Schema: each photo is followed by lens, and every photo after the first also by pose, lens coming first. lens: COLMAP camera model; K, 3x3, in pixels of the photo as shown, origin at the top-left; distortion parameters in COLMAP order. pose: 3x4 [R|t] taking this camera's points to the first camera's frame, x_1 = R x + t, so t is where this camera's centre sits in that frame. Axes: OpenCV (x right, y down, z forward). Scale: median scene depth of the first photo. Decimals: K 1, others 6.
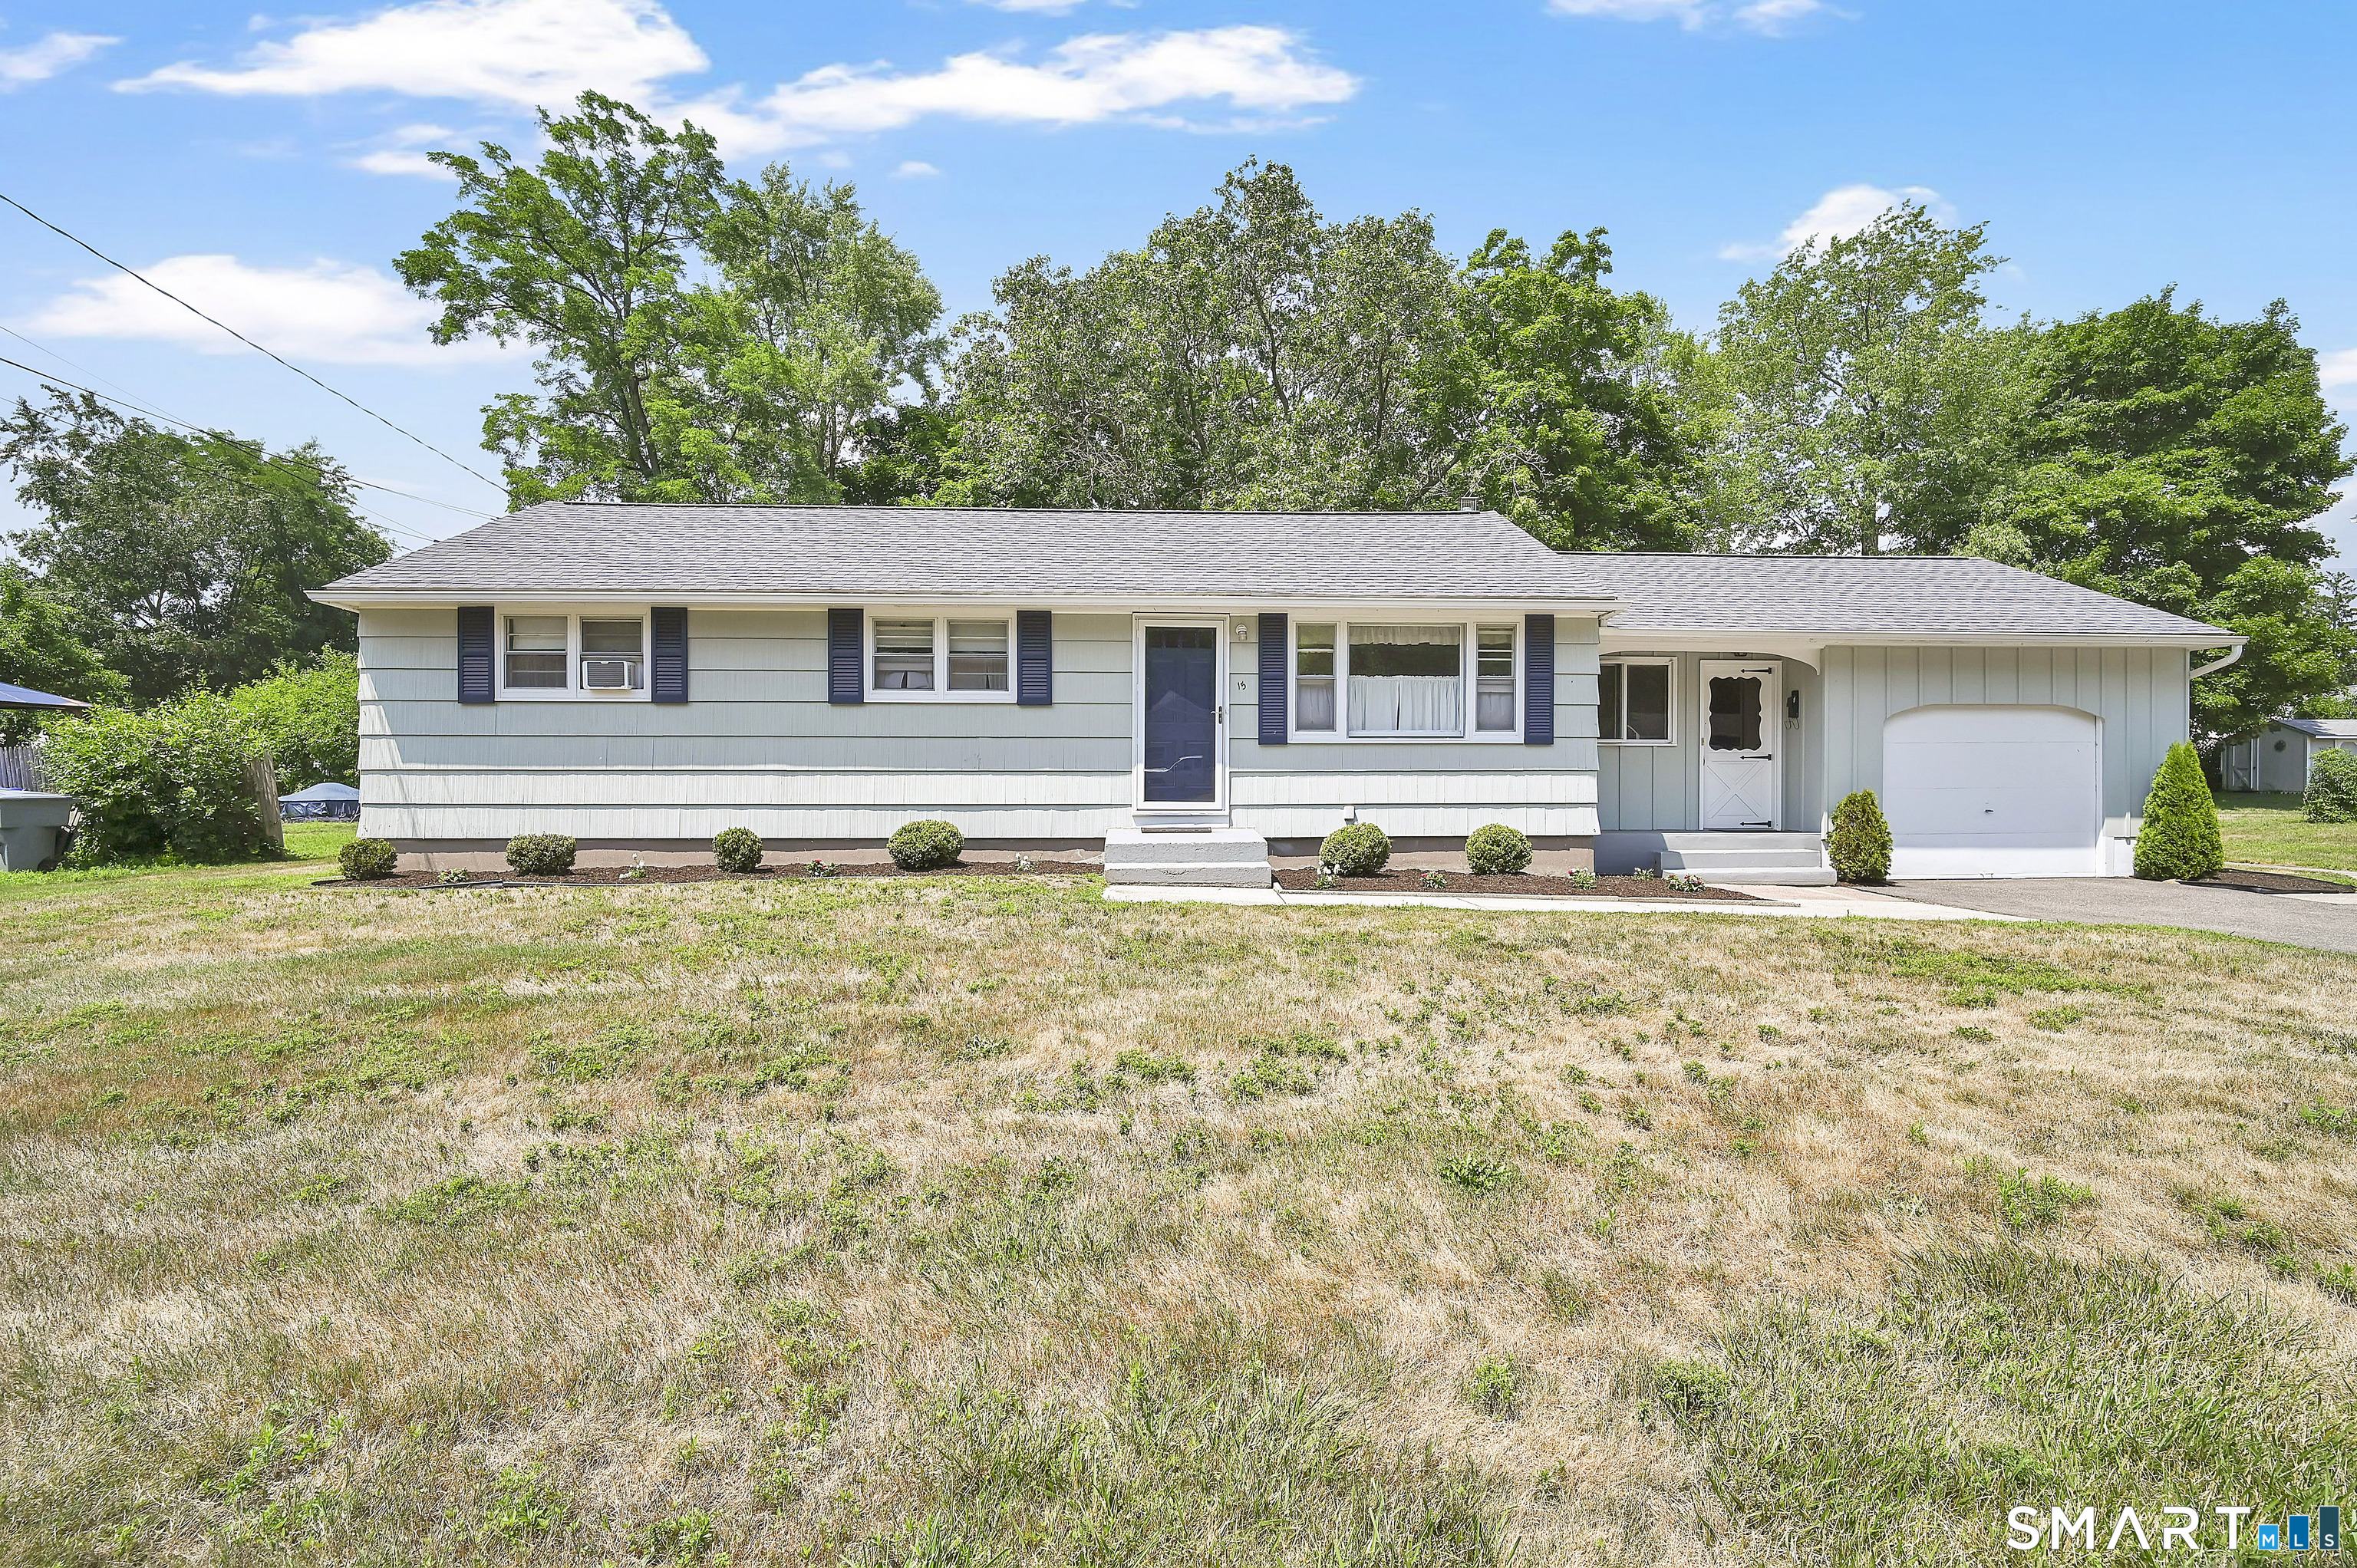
lens RADIAL K [[1129.1, 0, 1184.3], [0, 1129.1, 764.9], [0, 0, 1]] dist [-0.005727, -0.000433]
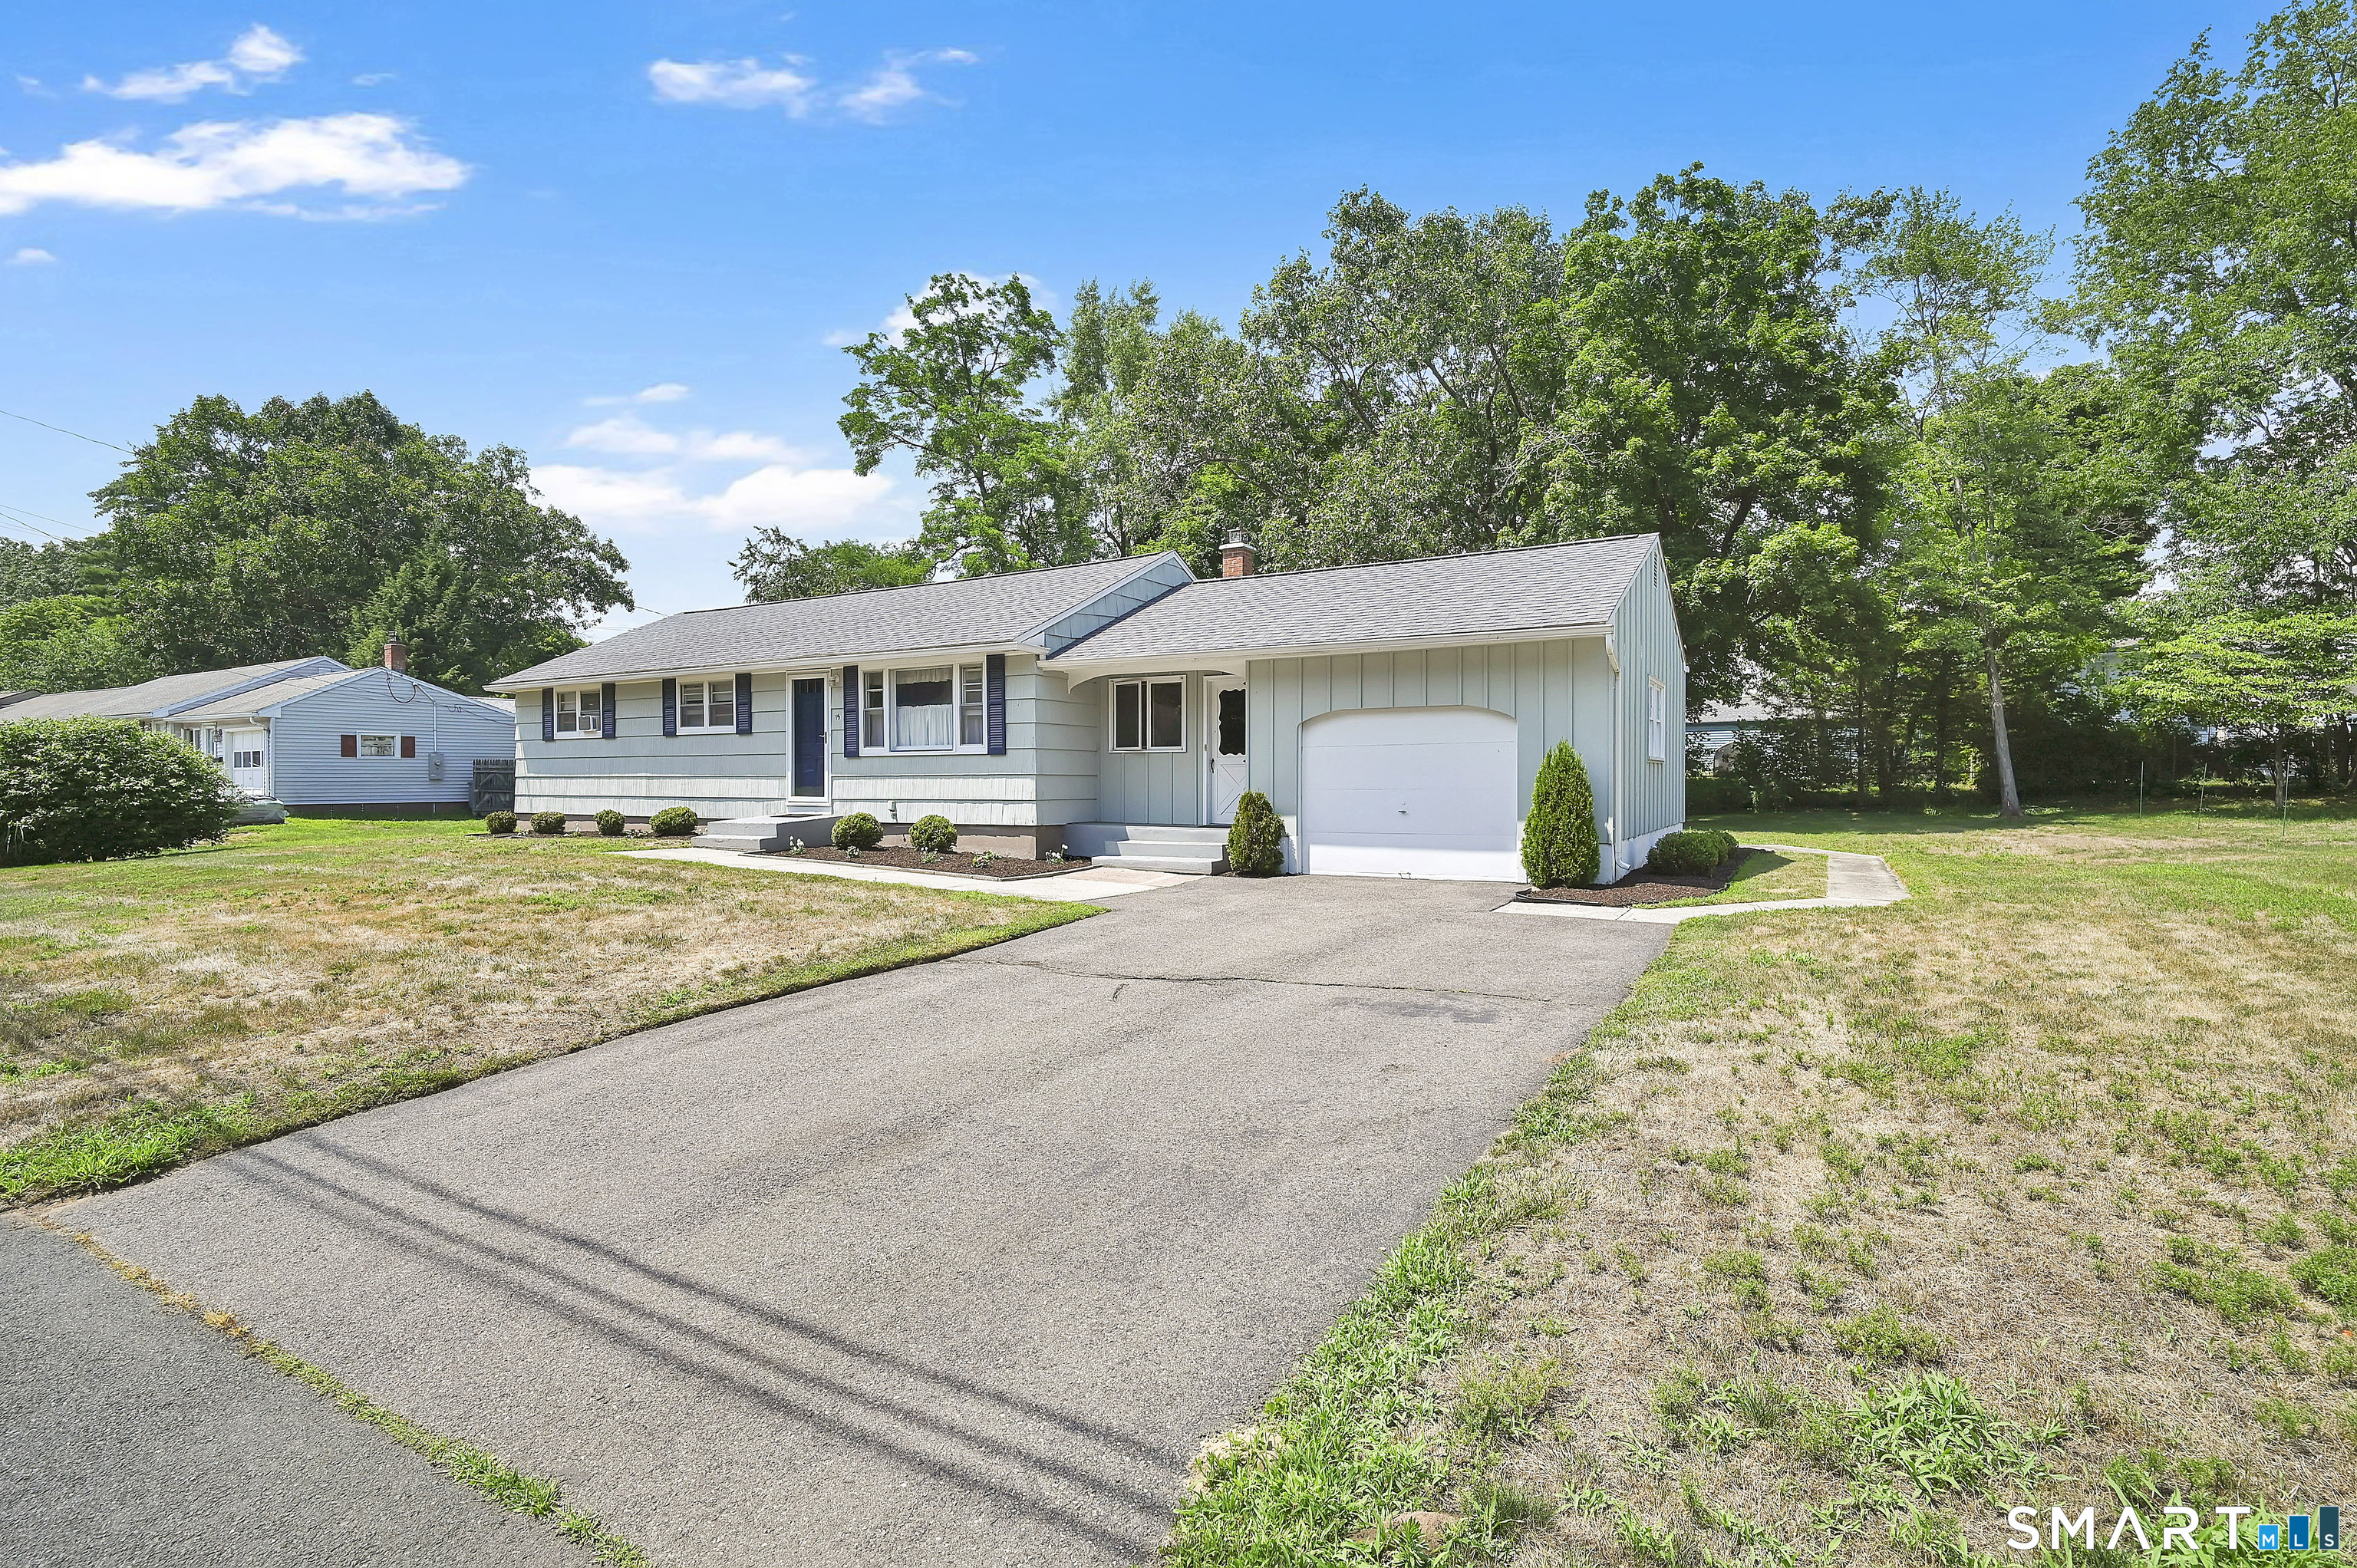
lens RADIAL K [[1129.1, 0, 1184.3], [0, 1129.1, 764.9], [0, 0, 1]] dist [-0.005727, -0.000433]
pose [[0.829937, -0.008395, -0.557795, 1.227015], [0.012852, 0.999909, 0.004073, -0.008918], [0.557710, -0.010549, 0.829969, 0.048960]]
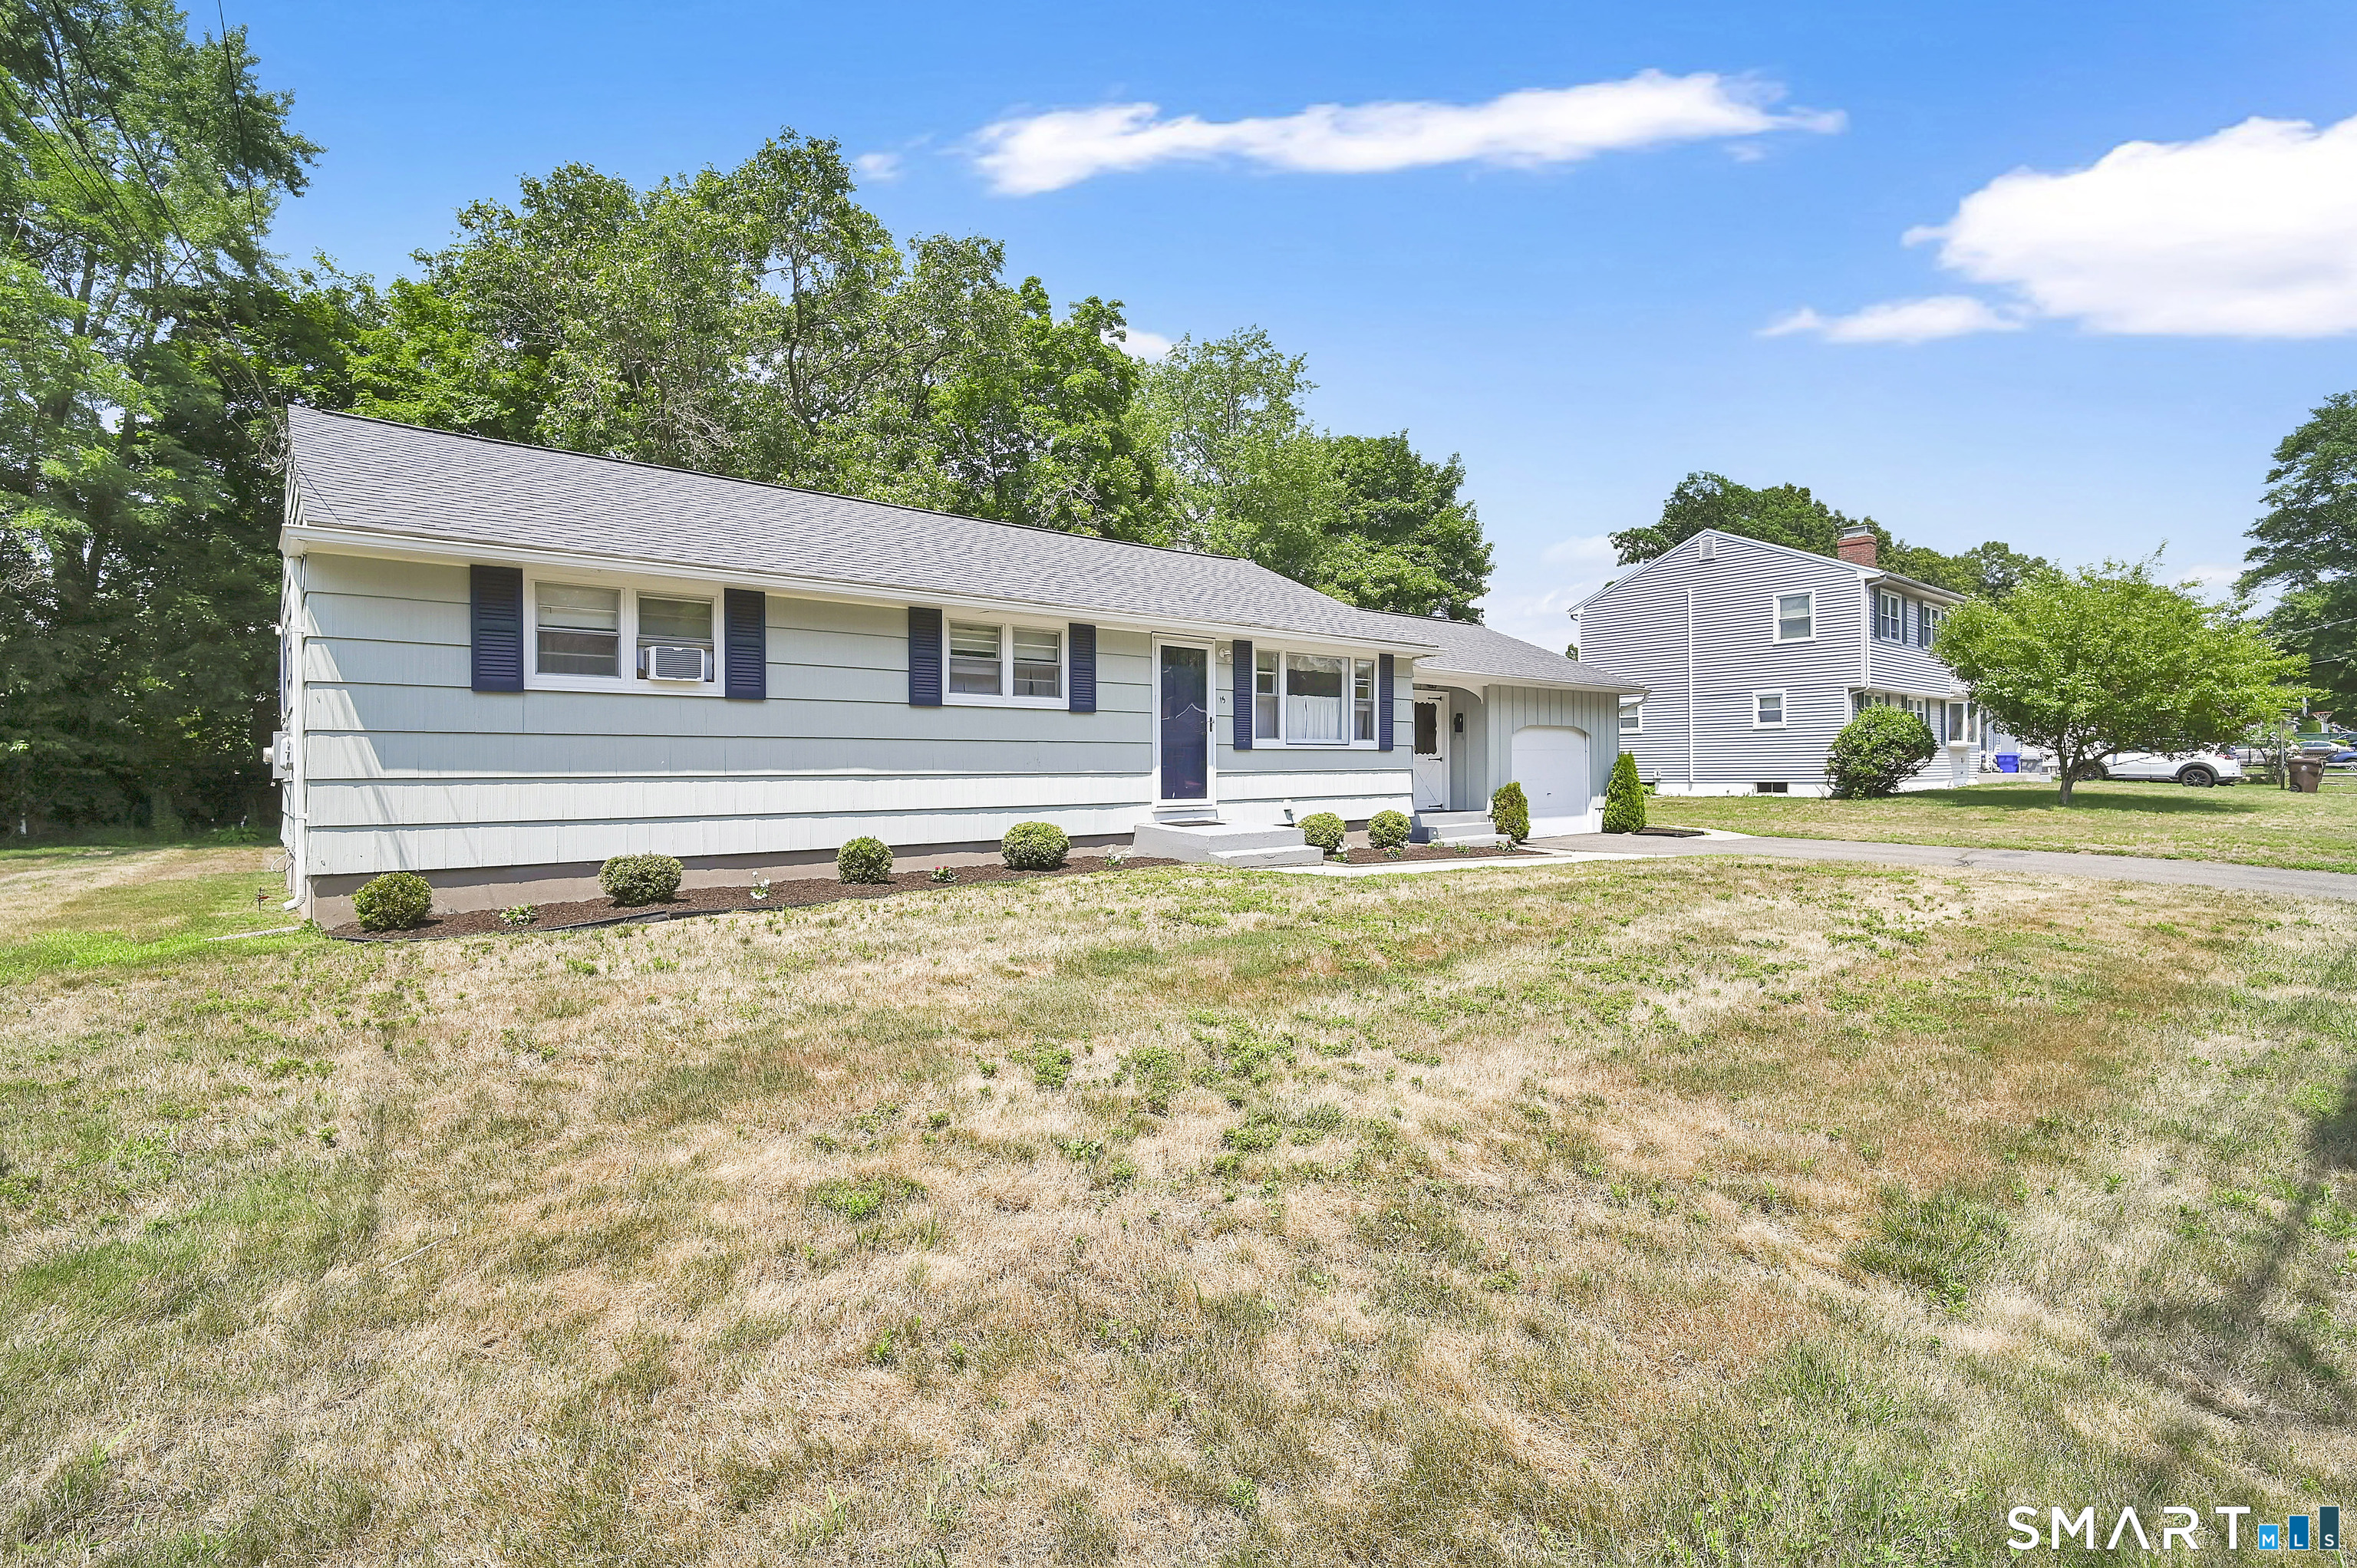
lens RADIAL K [[1129.1, 0, 1184.3], [0, 1129.1, 764.9], [0, 0, 1]] dist [-0.005727, -0.000433]
pose [[0.783722, -0.002709, 0.621106, -0.720255], [-0.002212, 0.999972, 0.007152, -0.010282], [-0.621108, -0.006979, 0.783694, 0.094466]]
